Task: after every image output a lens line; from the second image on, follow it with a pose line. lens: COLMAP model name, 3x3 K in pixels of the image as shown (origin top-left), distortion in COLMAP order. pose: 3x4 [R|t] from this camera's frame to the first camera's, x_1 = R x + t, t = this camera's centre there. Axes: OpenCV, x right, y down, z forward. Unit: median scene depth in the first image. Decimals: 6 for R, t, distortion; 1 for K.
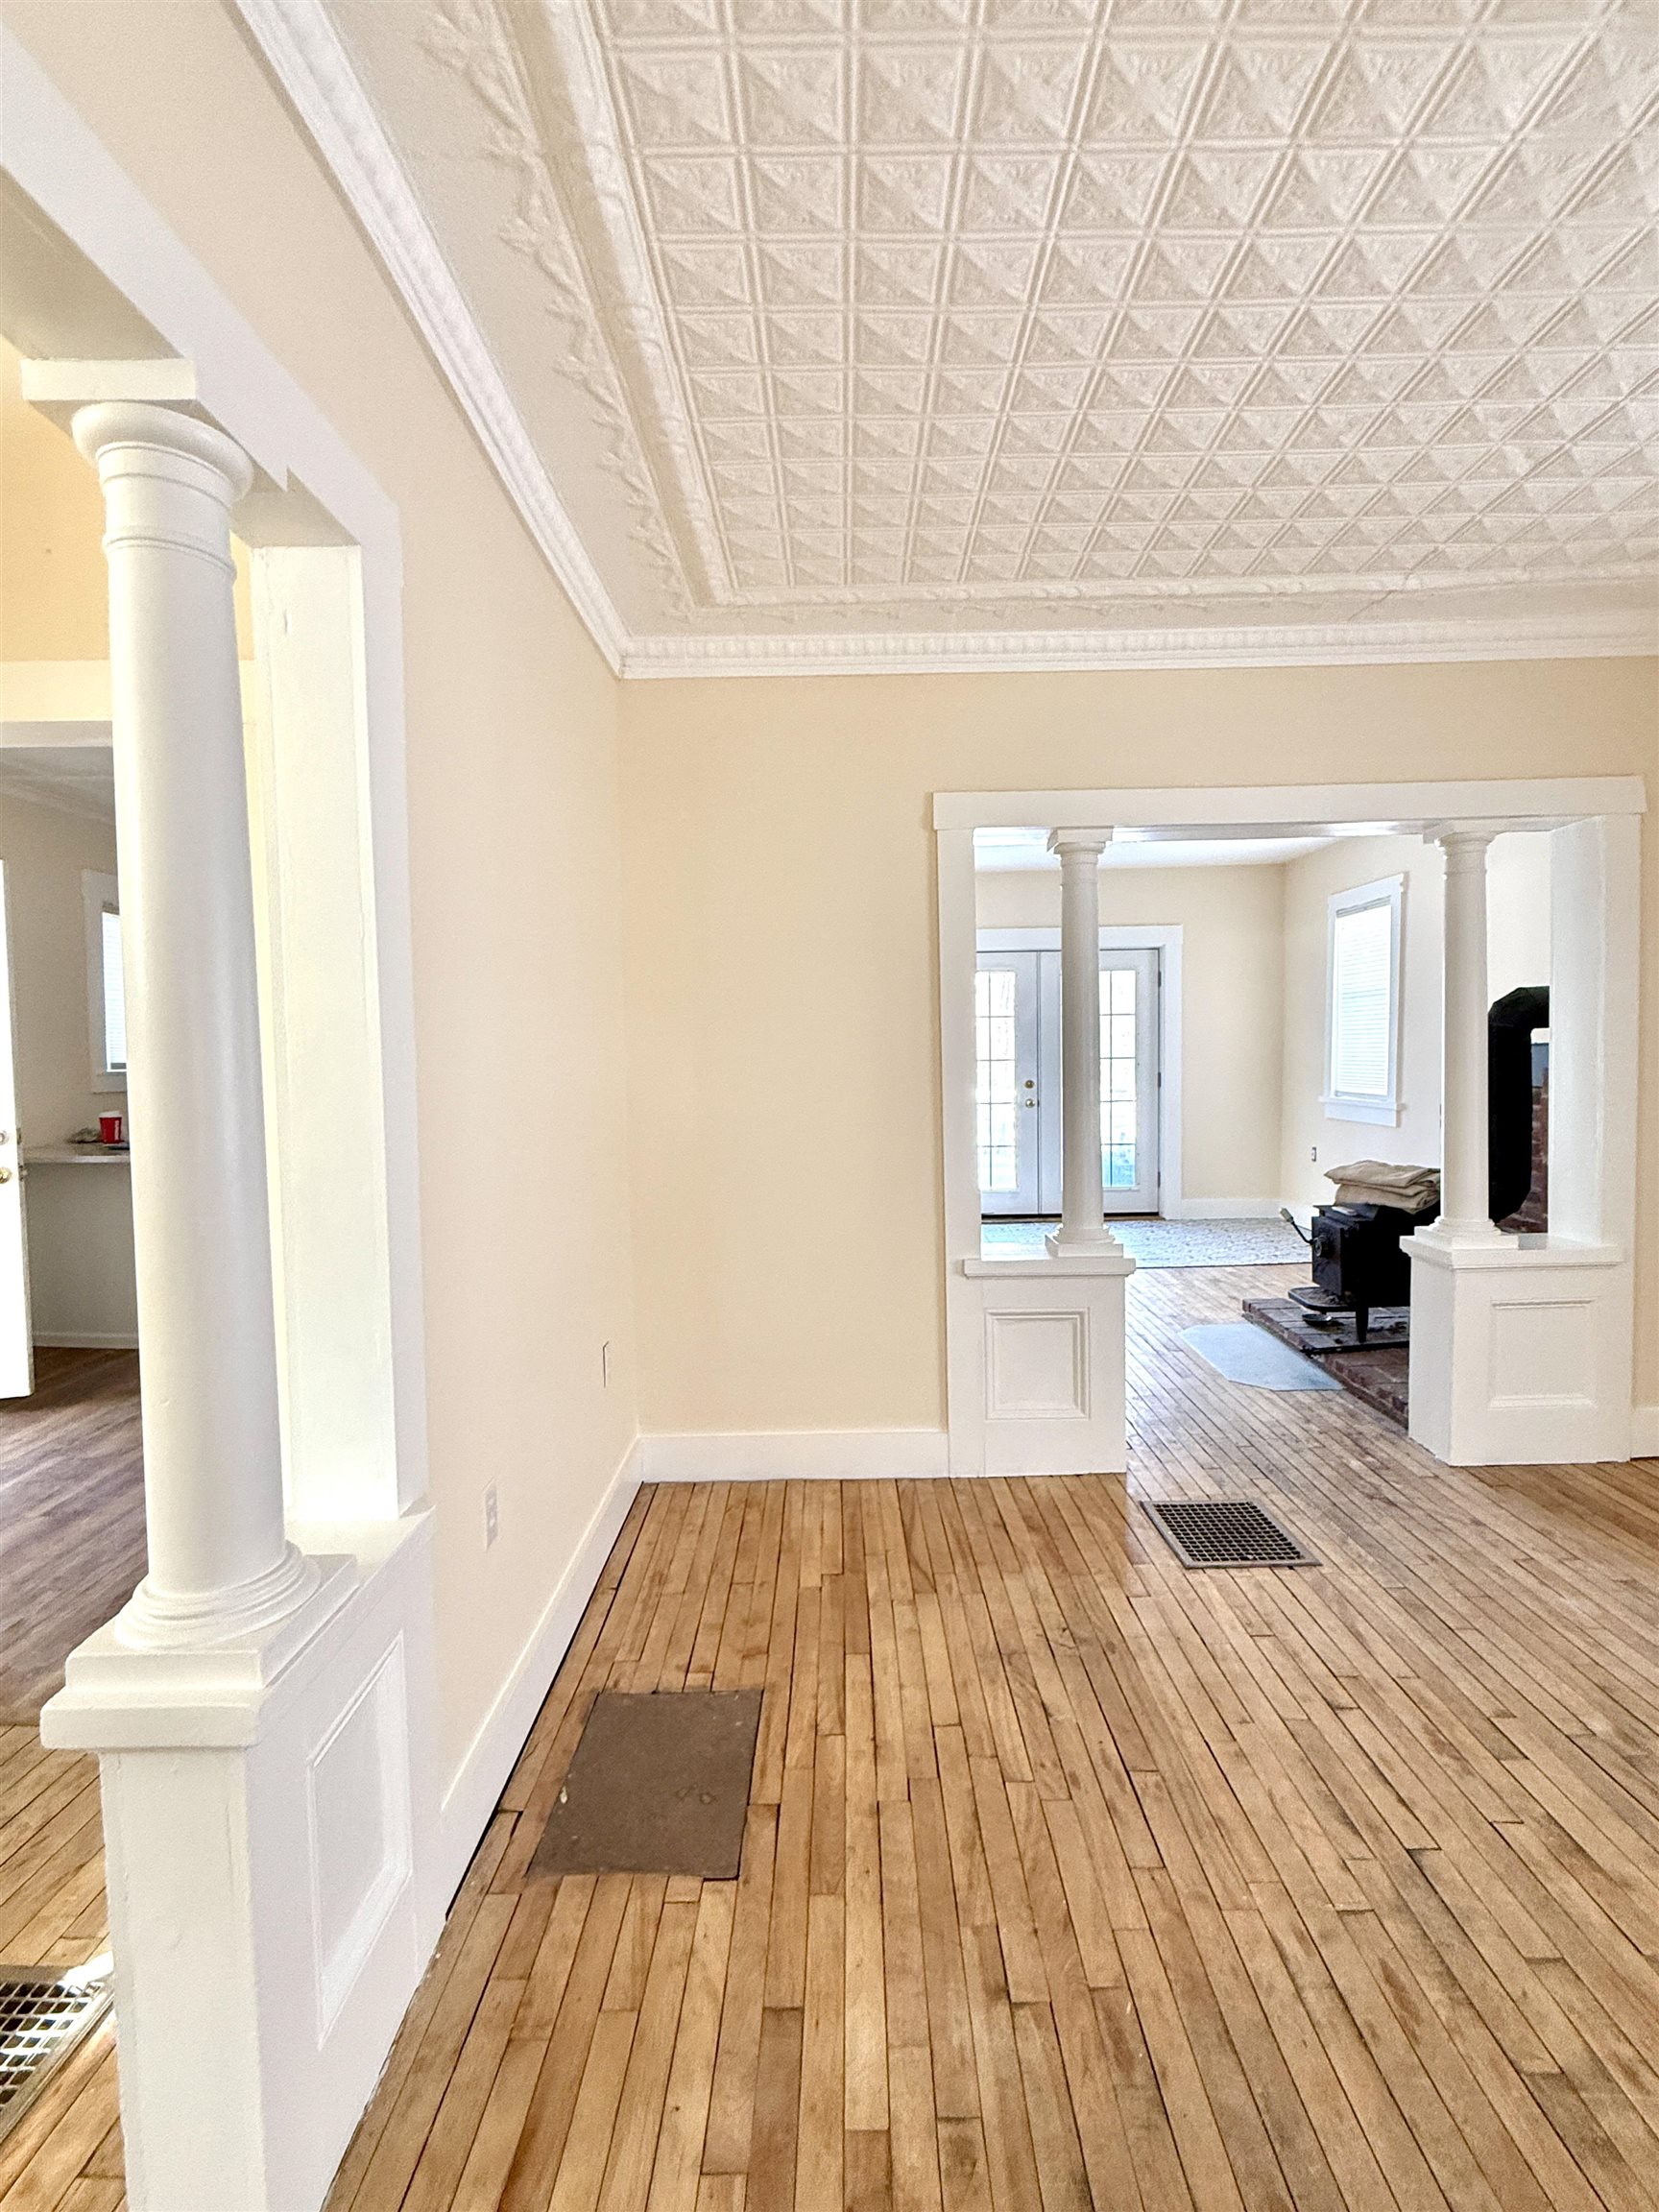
lens RADIAL K [[1032.8, 0, 829.5], [0, 1032.8, 1106.0], [0, 0, 1]] dist [-0.003760, -0.000182]
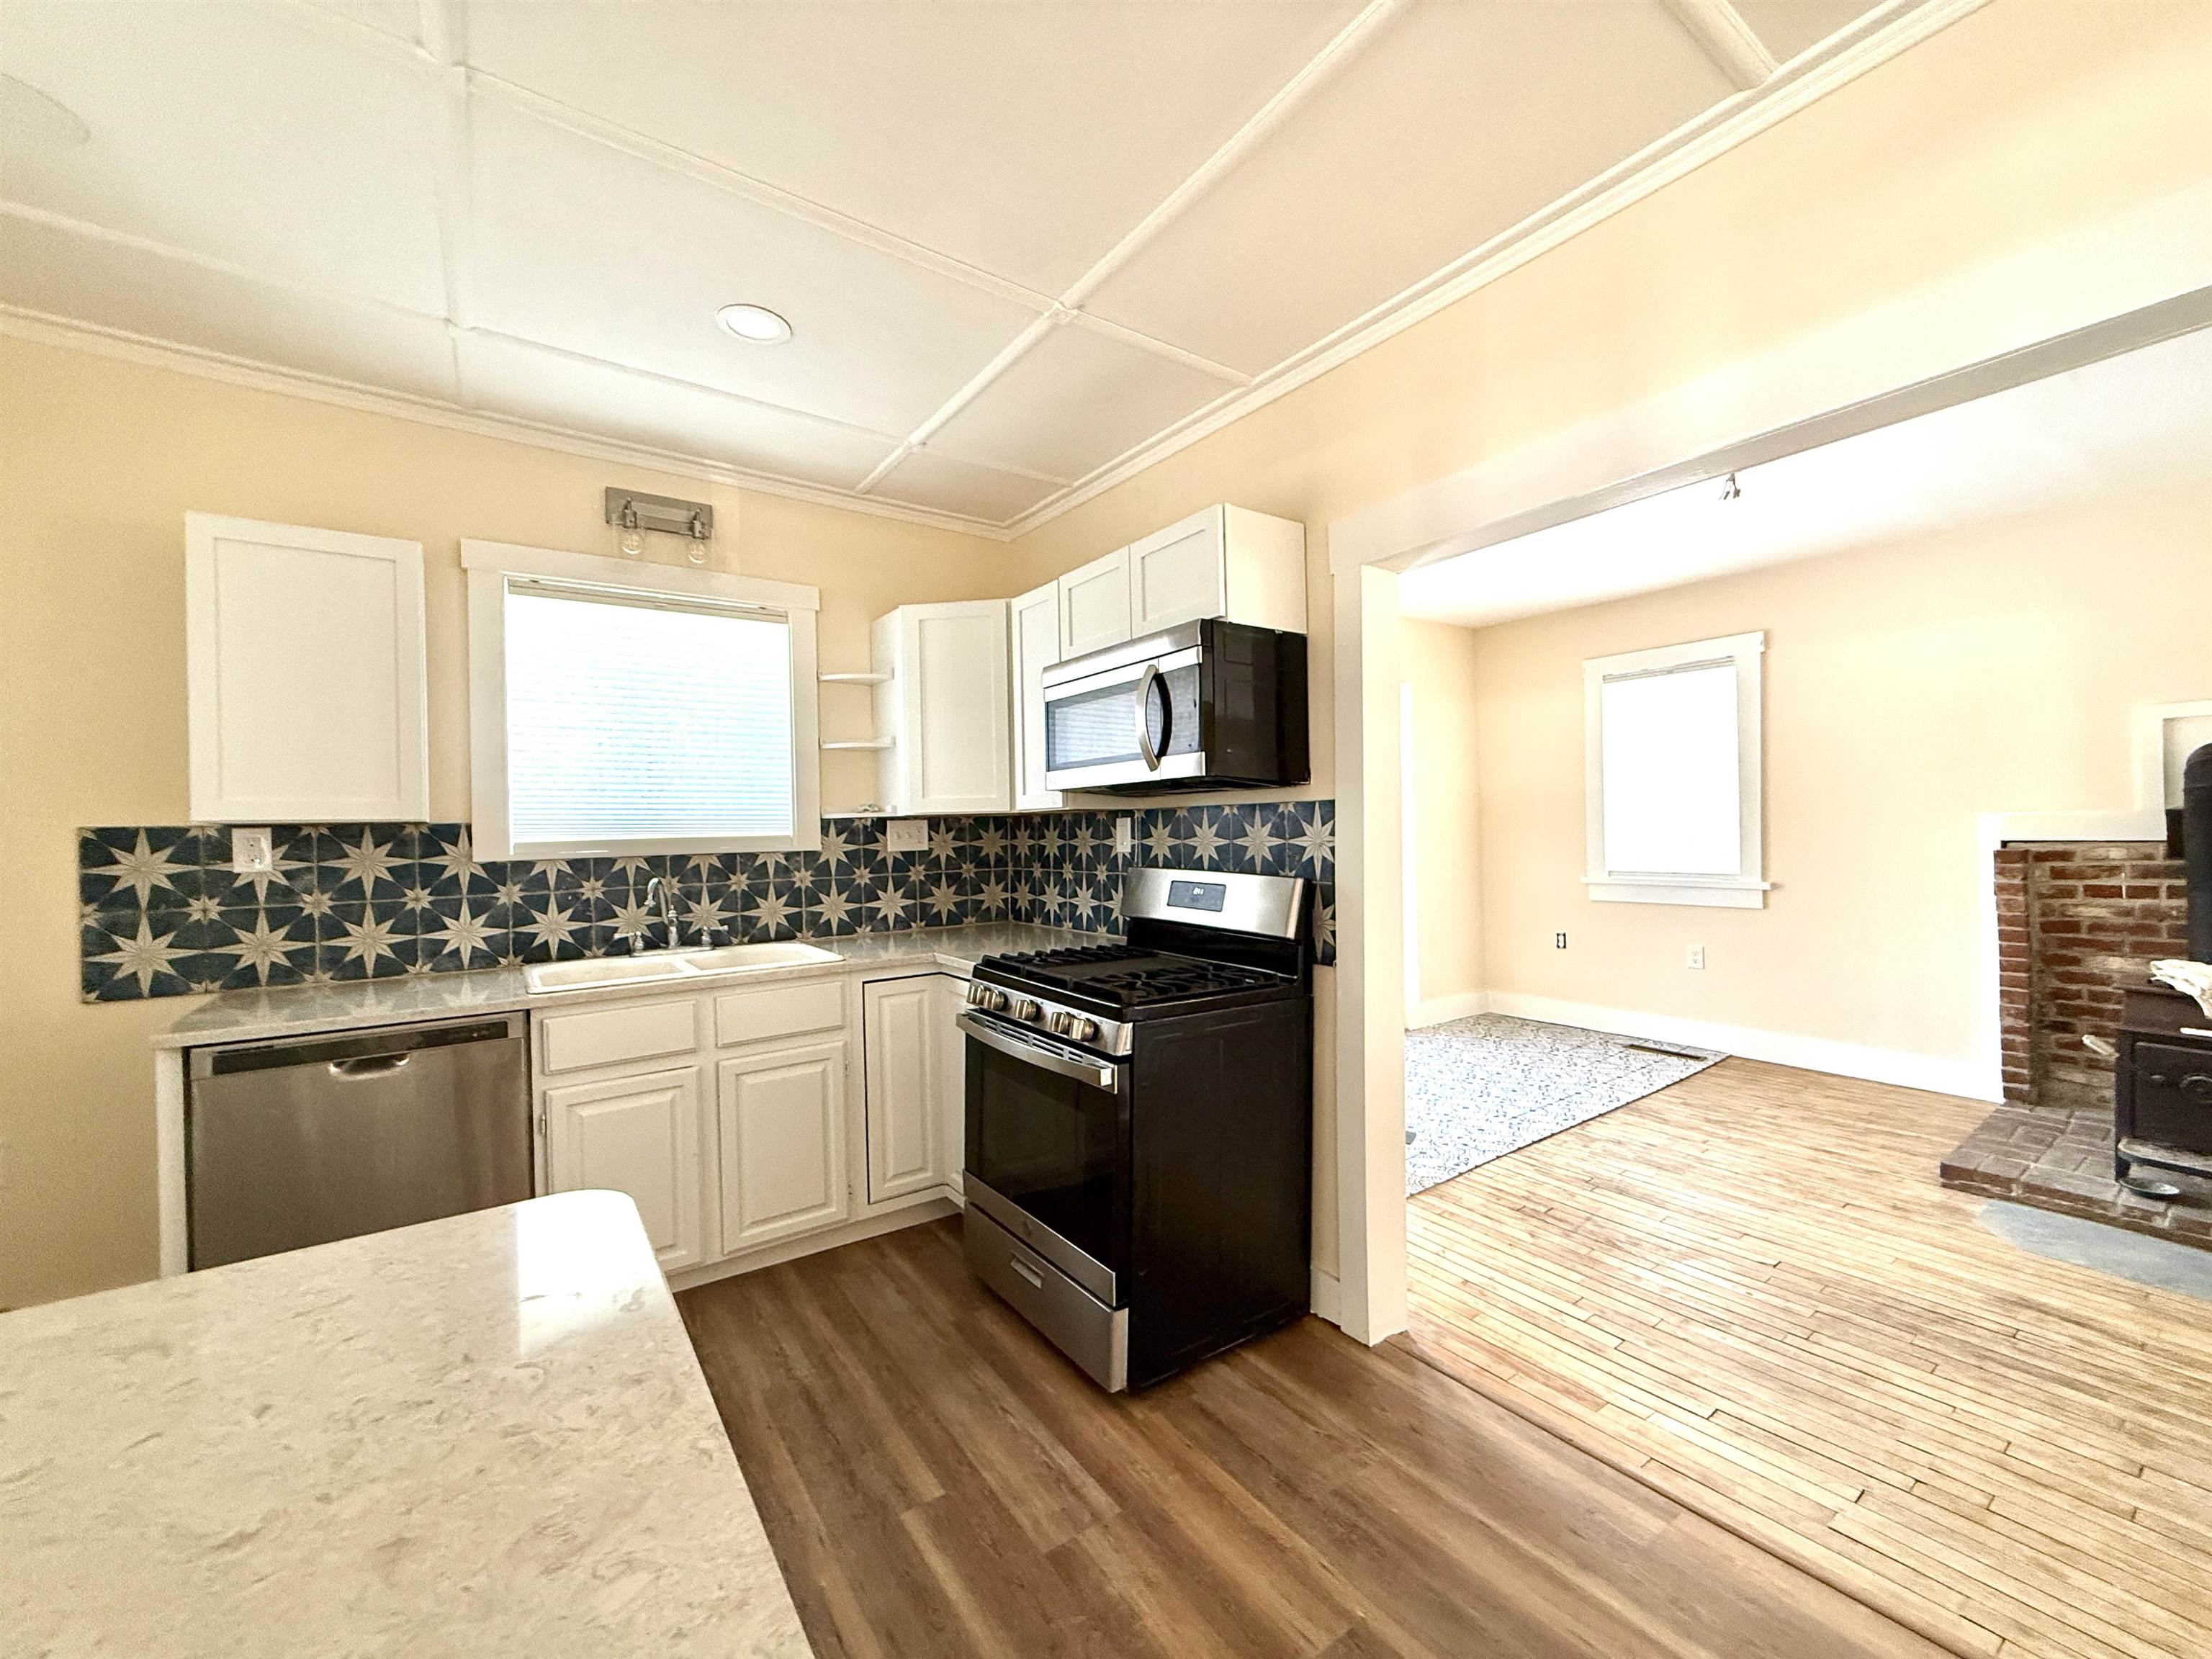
lens RADIAL K [[885.0, 0, 1106.0], [0, 885.0, 829.5], [0, 0, 1]] dist [-0.000710, 0.000146]
pose [[0.808160, -0.001122, 0.588961, -0.757058], [0.038264, 0.997986, -0.050603, -0.063048], [-0.587718, 0.063431, 0.806575, 1.415776]]
